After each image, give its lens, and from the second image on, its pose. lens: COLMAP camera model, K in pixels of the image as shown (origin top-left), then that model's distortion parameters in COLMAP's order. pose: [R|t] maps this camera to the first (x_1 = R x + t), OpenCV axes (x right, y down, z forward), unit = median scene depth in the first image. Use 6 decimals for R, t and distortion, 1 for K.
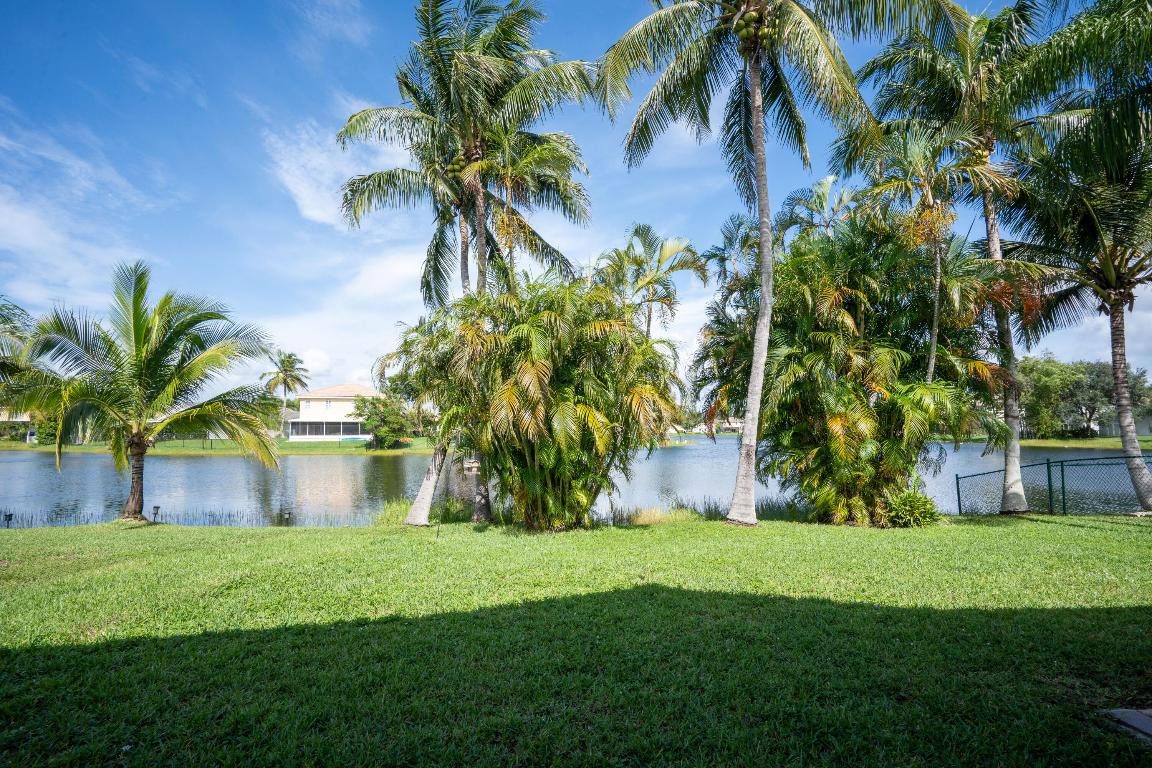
lens RADIAL K [[523.5, 0, 576.0], [0, 523.5, 384.0], [0, 0, 1]] dist [-0.004616, -0.000183]
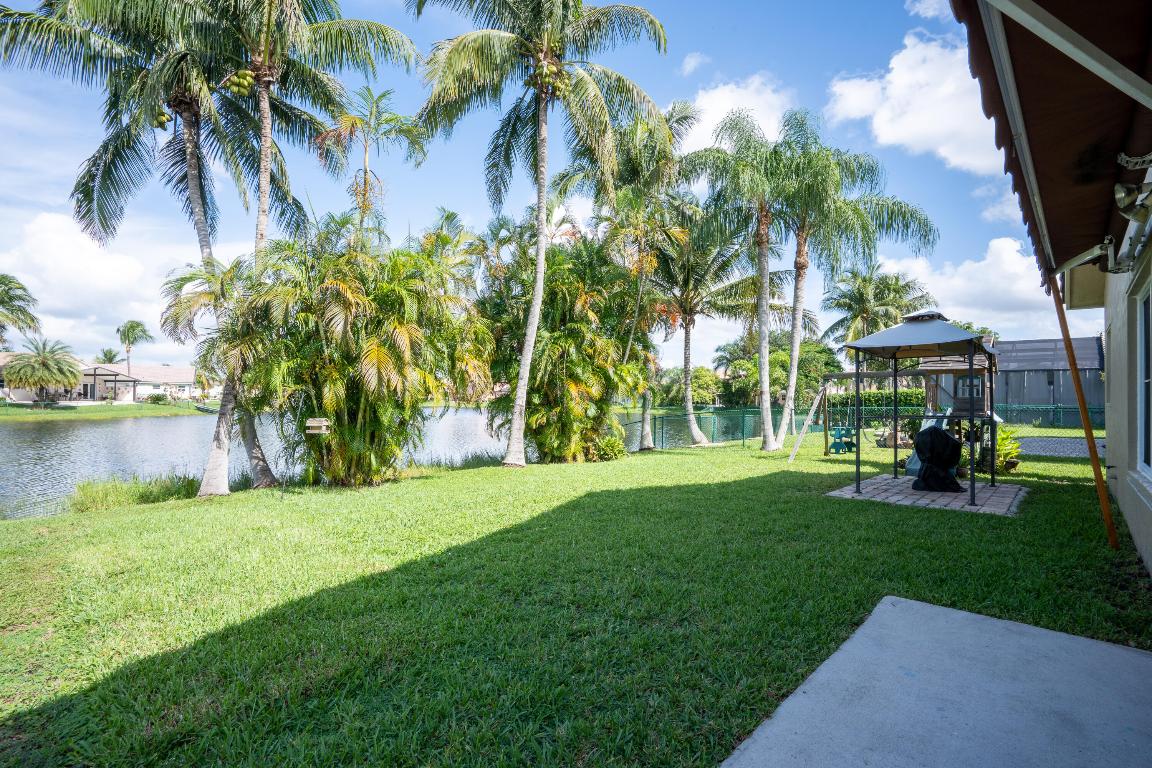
lens RADIAL K [[515.2, 0, 571.8], [0, 515.2, 388.8], [0, 0, 1]] dist [-0.005119, 0.001812]
pose [[0.754937, 0.027606, 0.655216, -0.391722], [-0.072826, 0.996463, 0.041926, 0.015139], [-0.651741, -0.079368, 0.754277, -0.023123]]
